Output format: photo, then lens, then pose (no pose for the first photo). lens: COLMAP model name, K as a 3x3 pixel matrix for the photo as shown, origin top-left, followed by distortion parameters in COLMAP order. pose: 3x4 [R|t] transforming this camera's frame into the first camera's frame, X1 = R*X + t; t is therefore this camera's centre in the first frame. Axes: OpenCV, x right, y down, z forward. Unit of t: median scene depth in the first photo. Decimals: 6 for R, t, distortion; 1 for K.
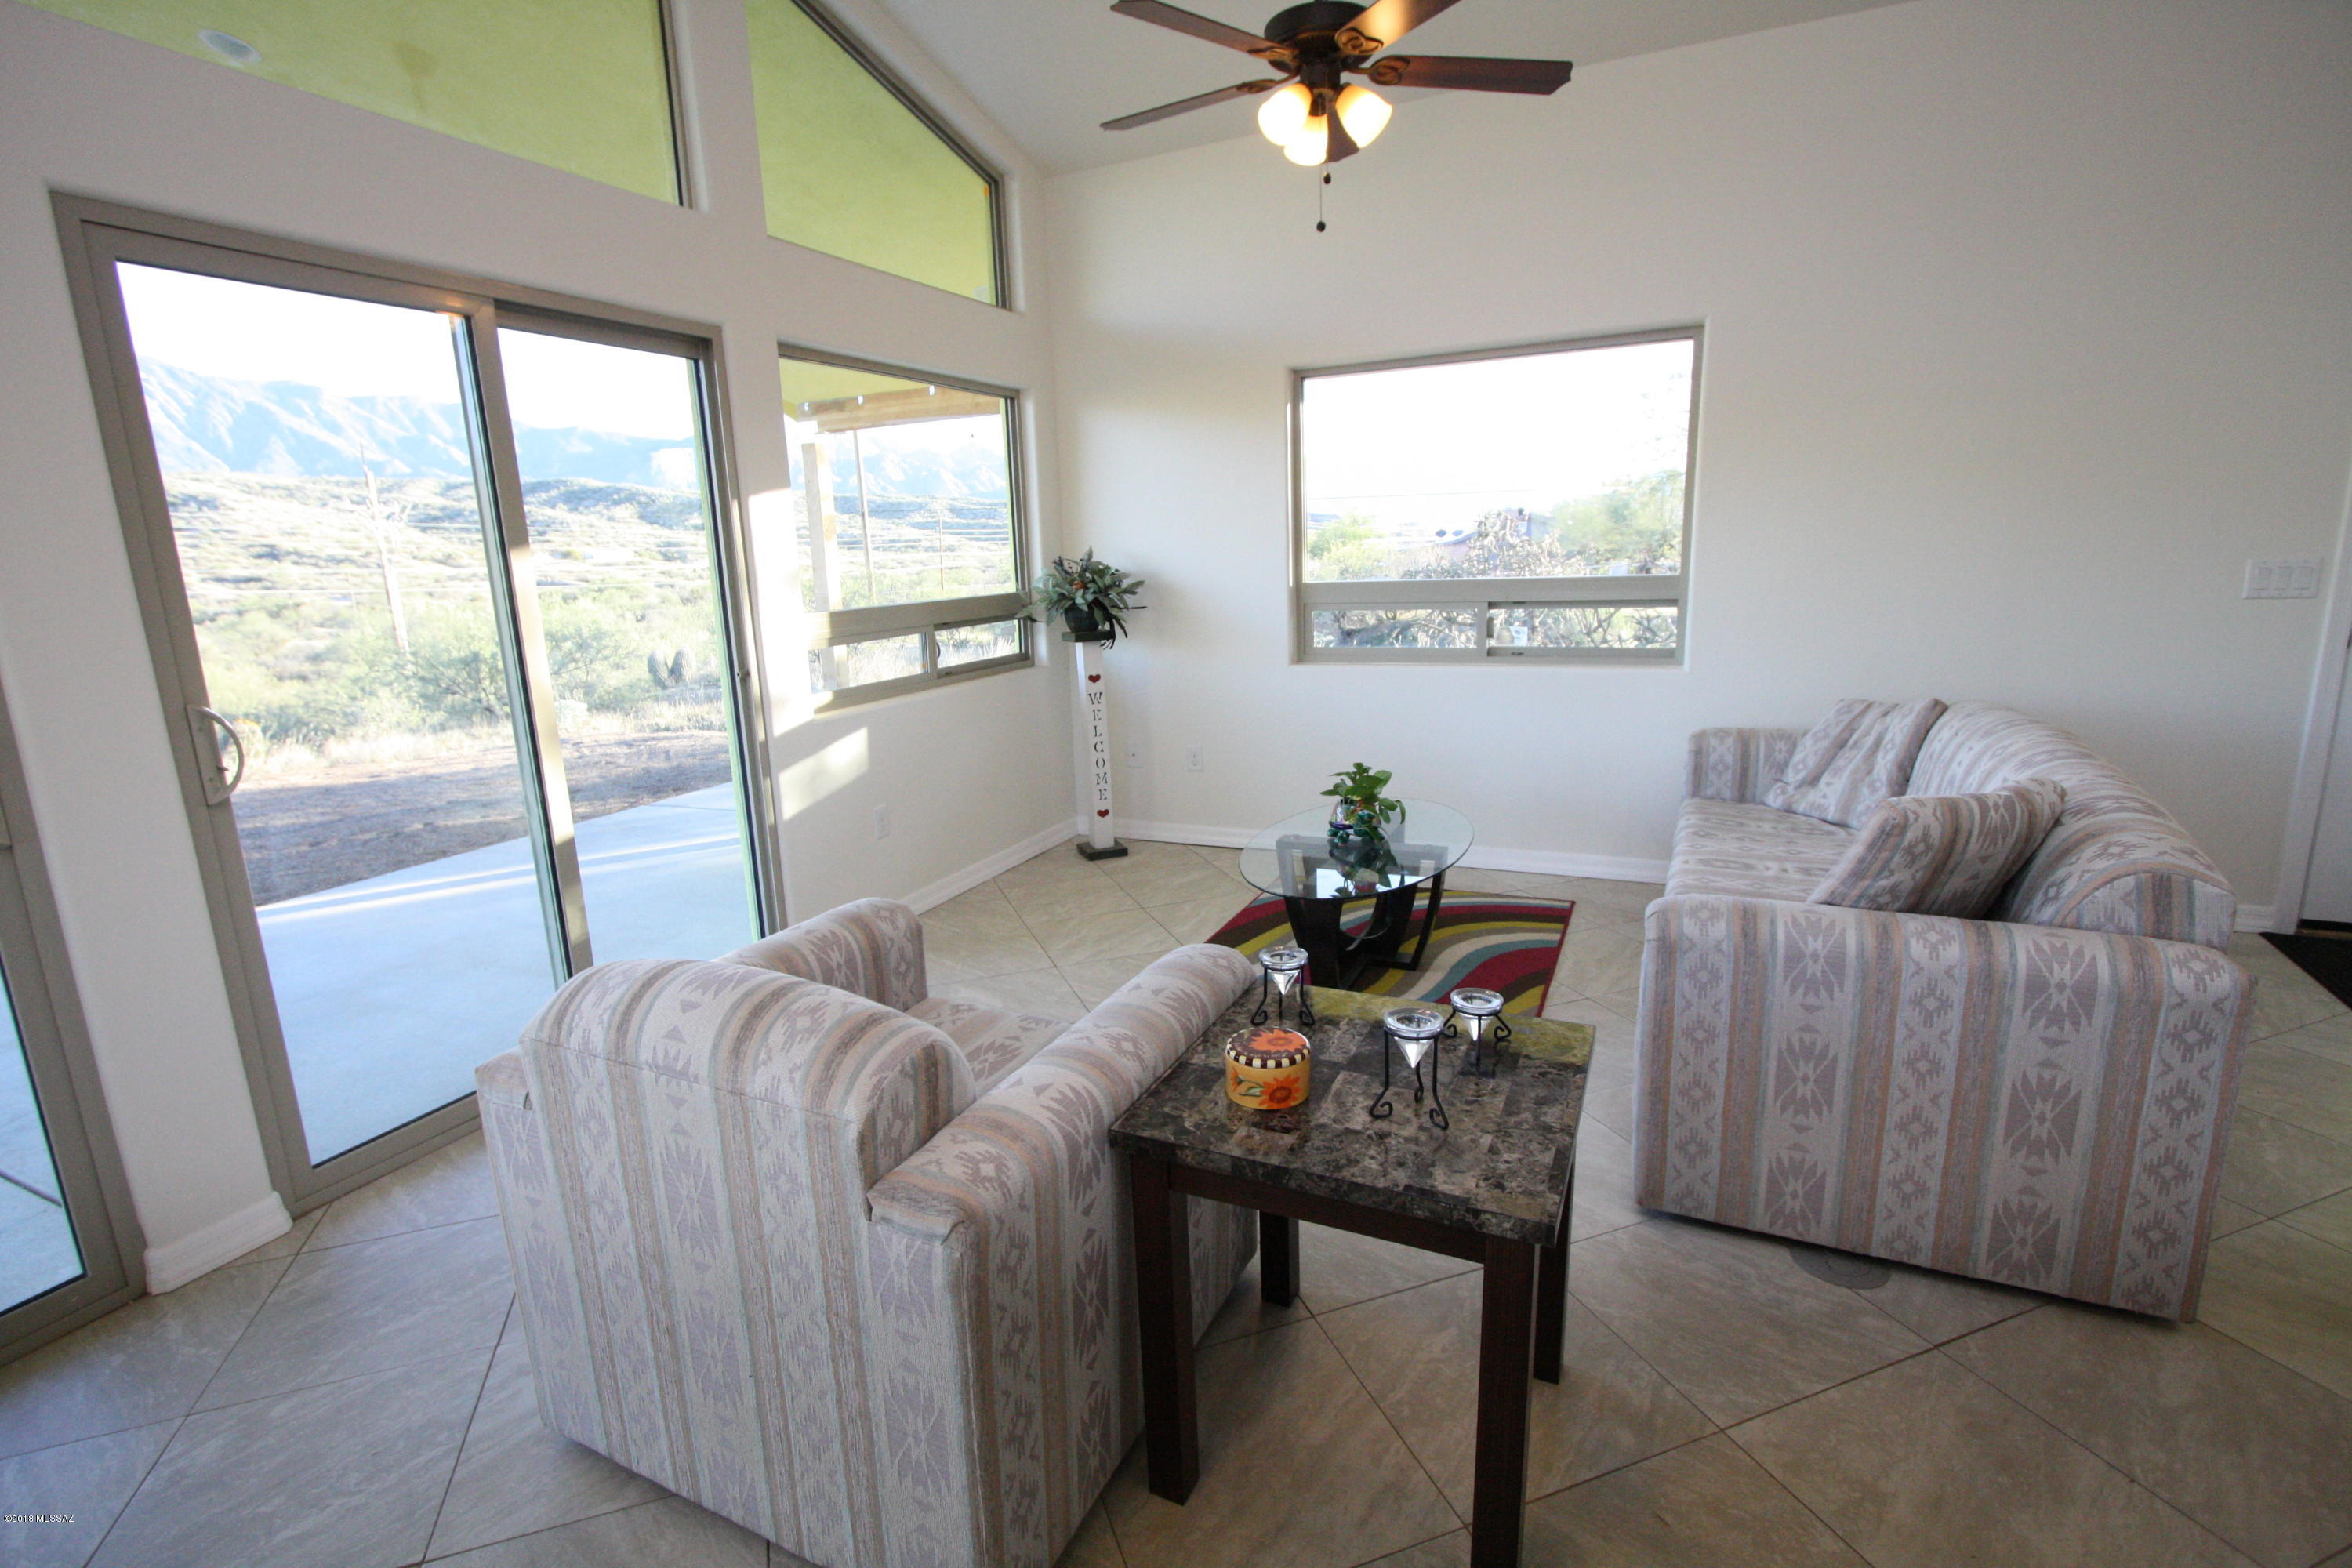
lens RADIAL K [[1087.4, 0, 1160.2], [0, 1087.4, 771.3], [0, 0, 1]] dist [-0.017643, 0.002250]
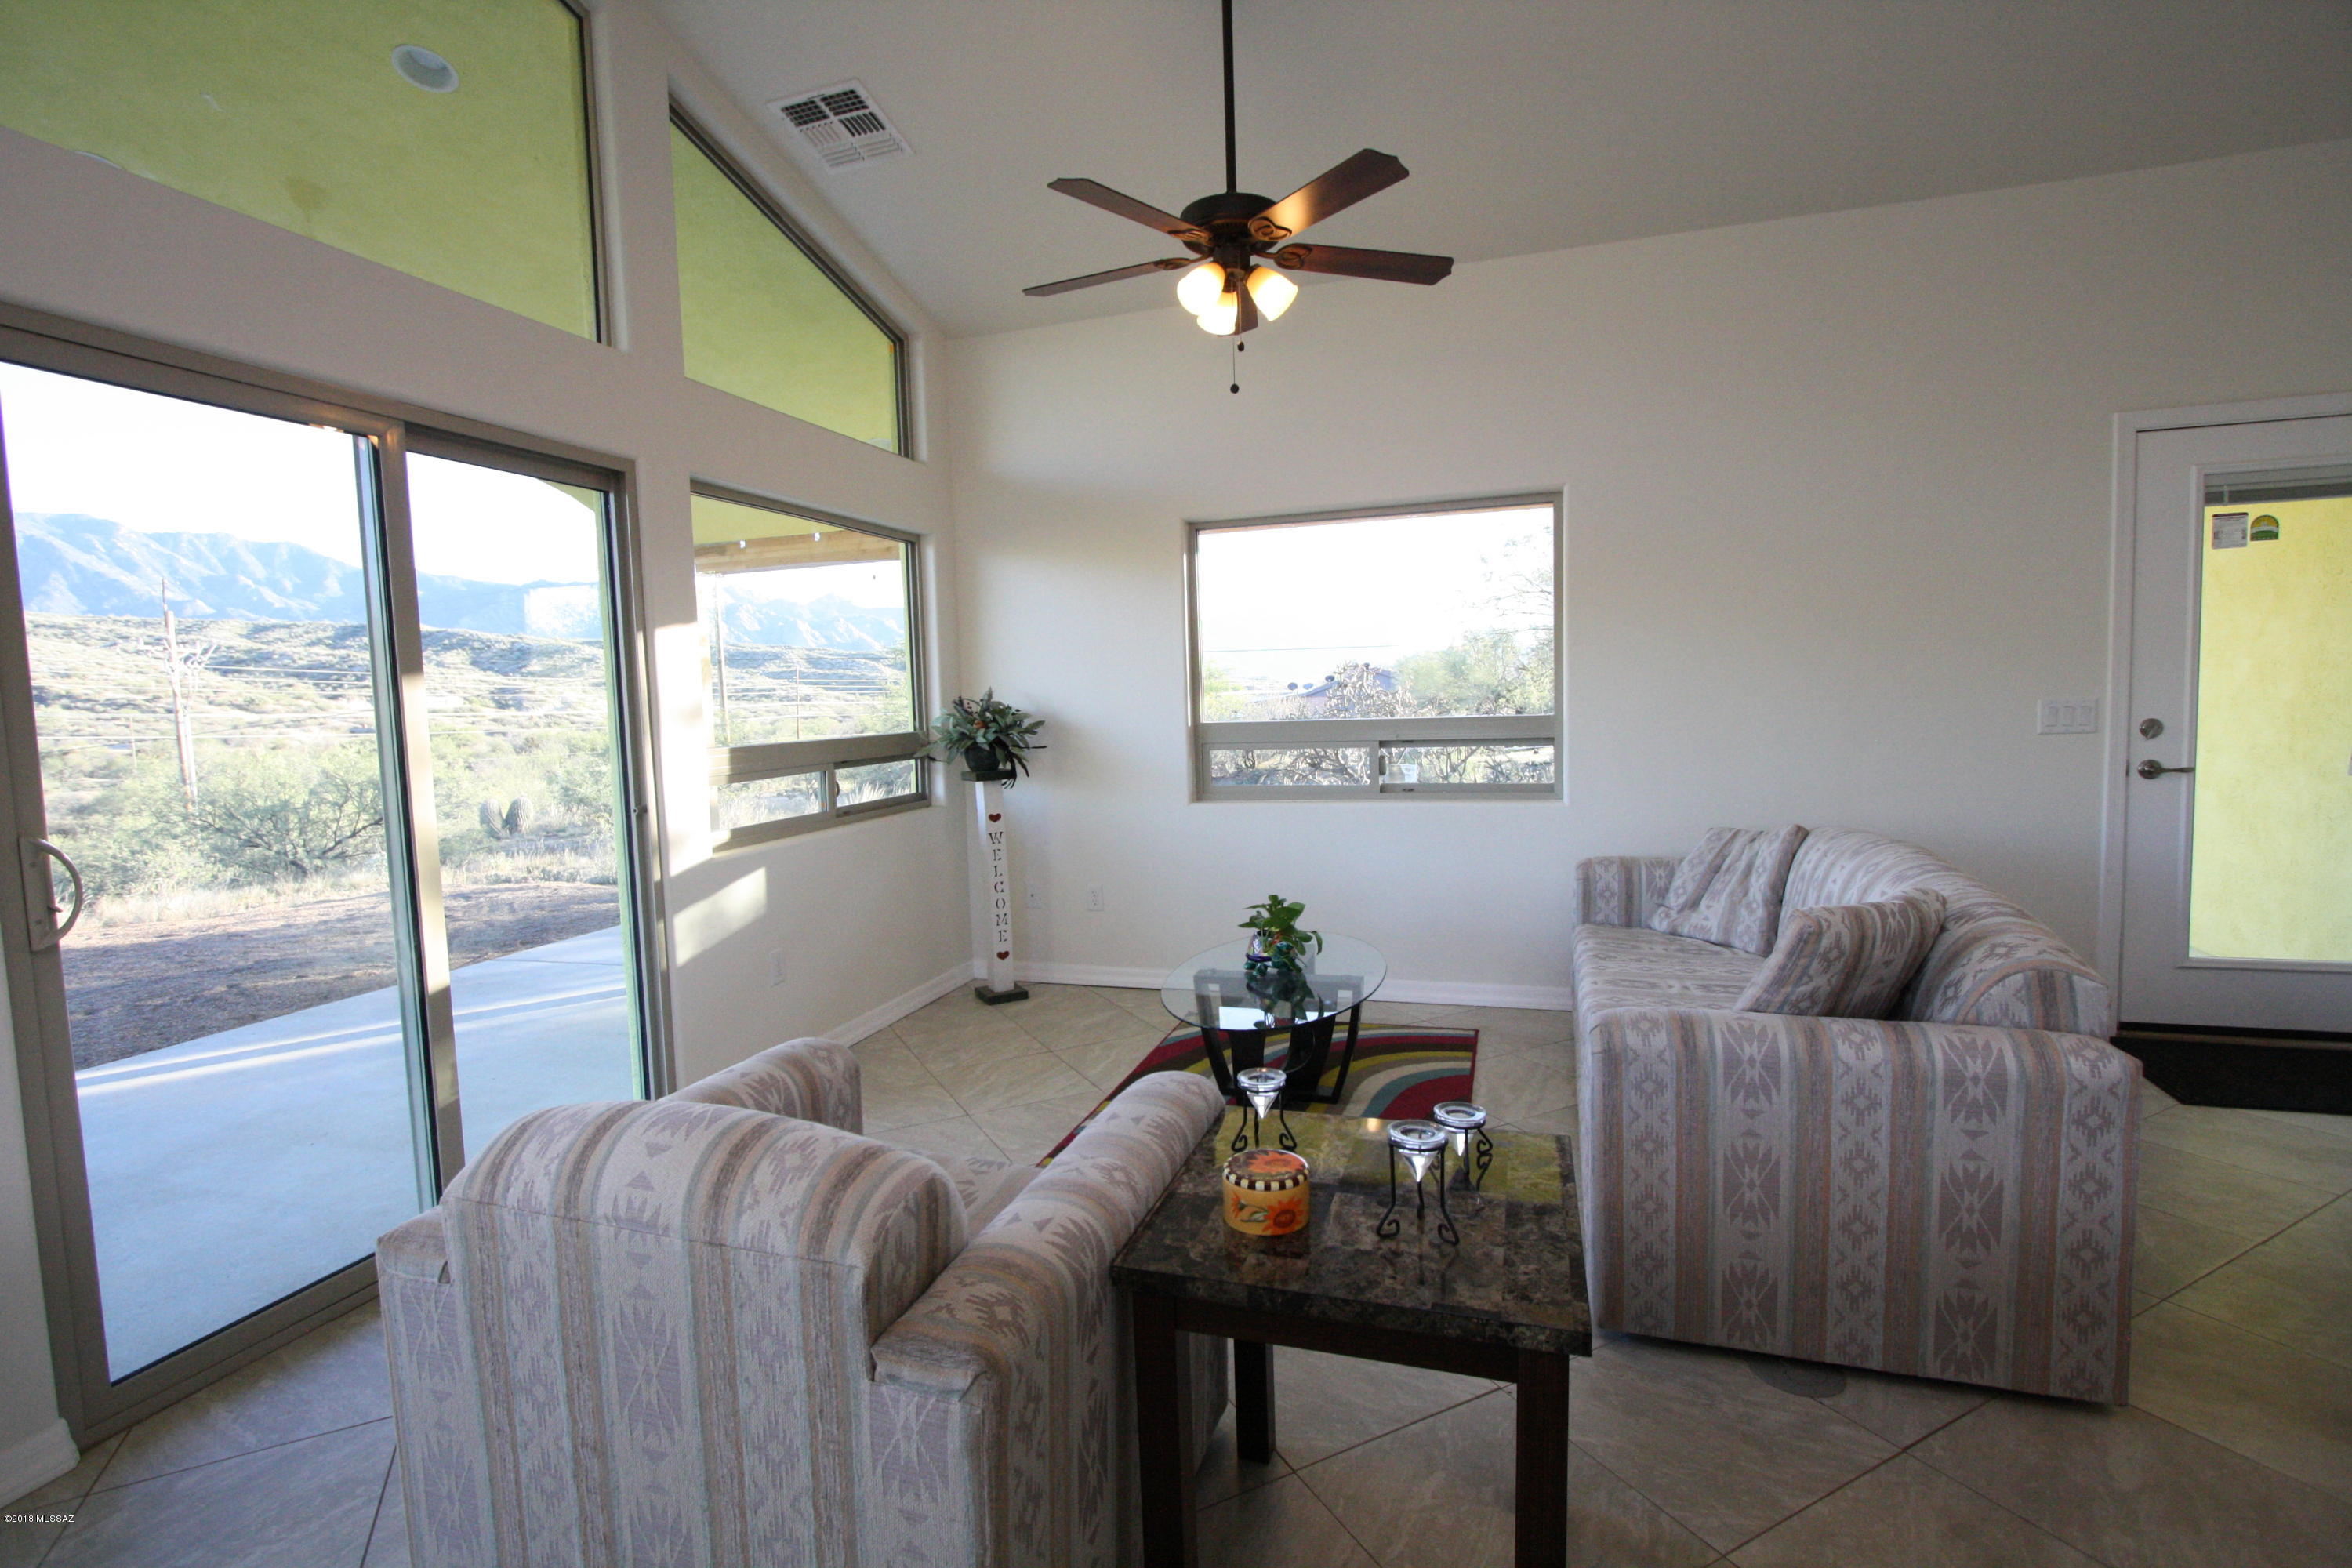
lens RADIAL K [[1087.4, 0, 1158.8], [0, 1087.4, 772.2], [0, 0, 1]] dist [-0.017643, 0.002250]
pose [[0.991945, -0.001763, 0.126660, -0.059241], [0.018912, 0.990758, -0.134315, 0.014908], [-0.125253, 0.135628, 0.982811, 0.004811]]
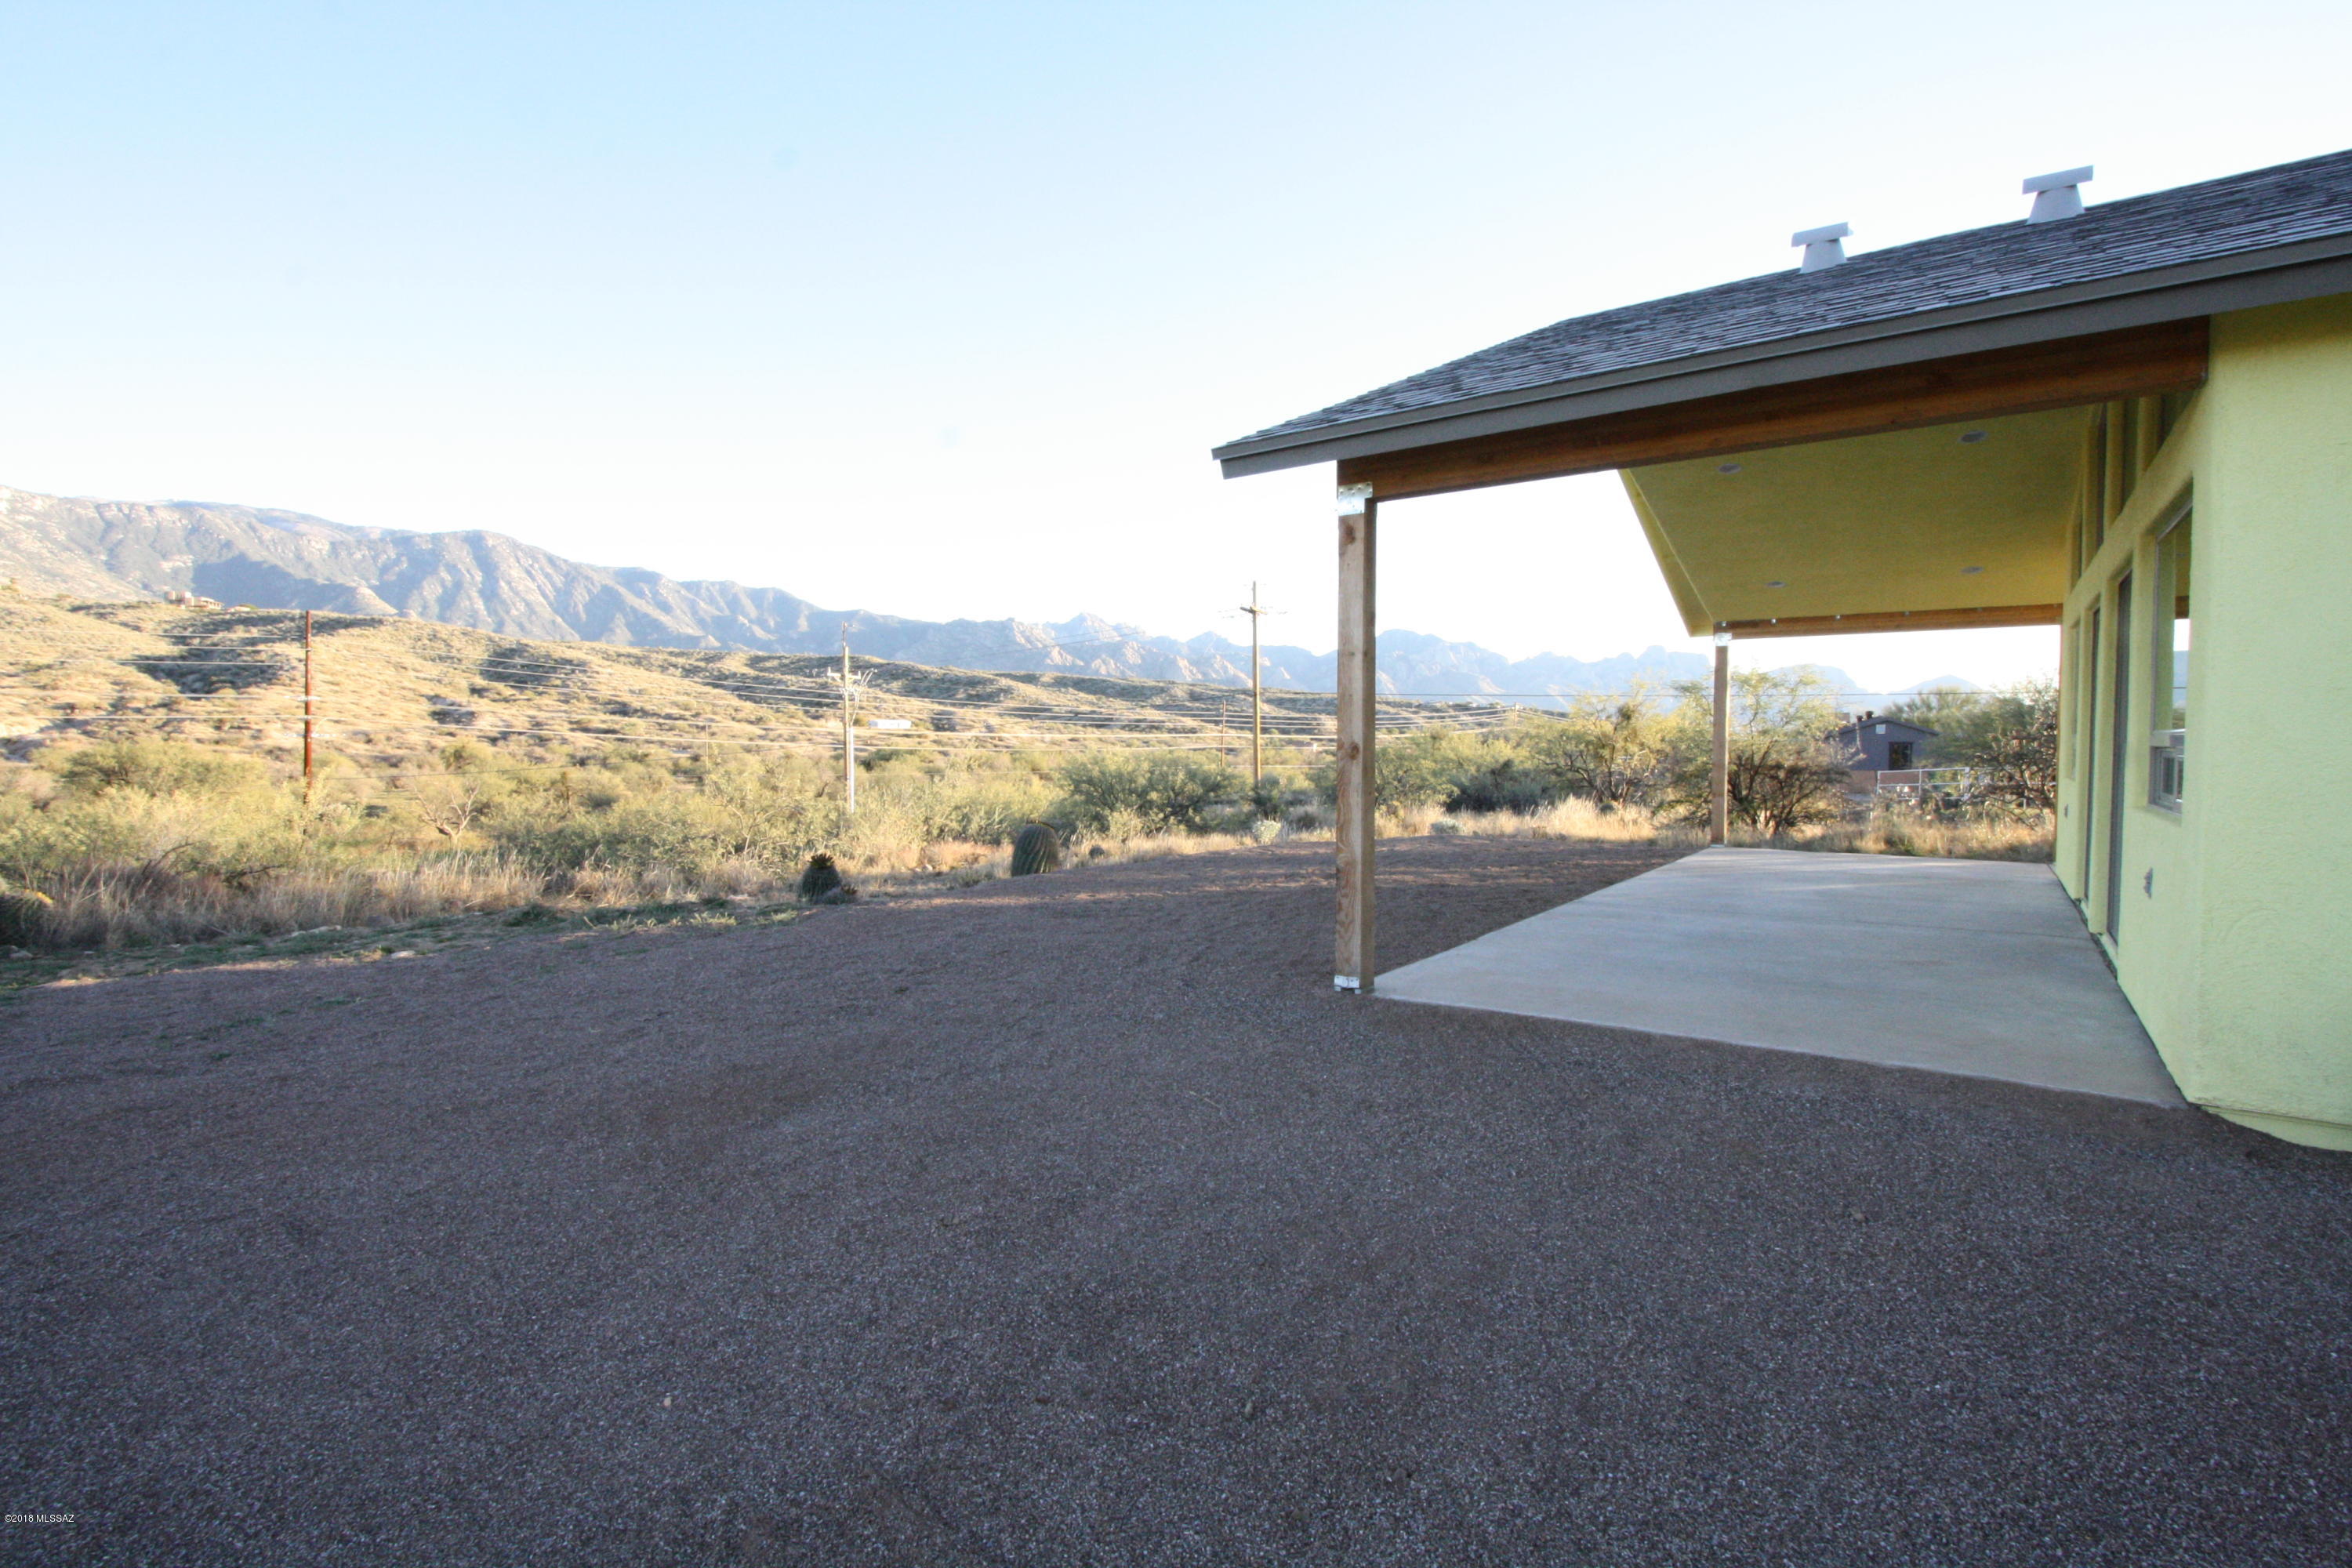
lens RADIAL K [[1087.4, 0, 1157.9], [0, 1087.4, 777.6], [0, 0, 1]] dist [-0.017643, 0.002250]
pose [[0.978559, 0.046879, -0.200562, -1.366074], [-0.078737, 0.984937, -0.153948, 0.376595], [0.190324, 0.166439, 0.967510, -1.229057]]
